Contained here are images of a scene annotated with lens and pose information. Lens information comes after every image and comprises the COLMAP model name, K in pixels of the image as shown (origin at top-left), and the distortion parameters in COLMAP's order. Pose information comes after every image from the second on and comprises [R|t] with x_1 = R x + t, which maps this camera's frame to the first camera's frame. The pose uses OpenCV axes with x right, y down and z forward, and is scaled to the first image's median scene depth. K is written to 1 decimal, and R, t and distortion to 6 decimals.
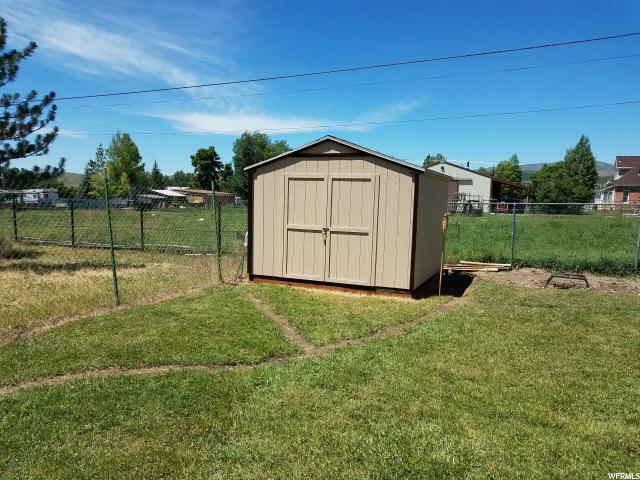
lens RADIAL K [[498.5, 0, 320.0], [0, 498.5, 240.0], [0, 0, 1]] dist [-0.012230, -0.004776]
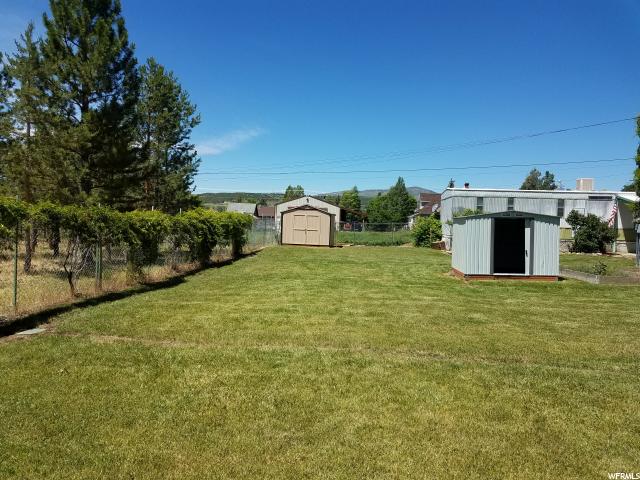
lens RADIAL K [[498.5, 0, 300.3], [0, 498.5, 250.2], [0, 0, 1]] dist [-0.026535, -0.003054]
pose [[0.966001, -0.005899, 0.258473, -0.117918], [0.011794, 0.999704, -0.021262, 0.024933], [-0.258271, 0.023588, 0.965785, -0.302908]]
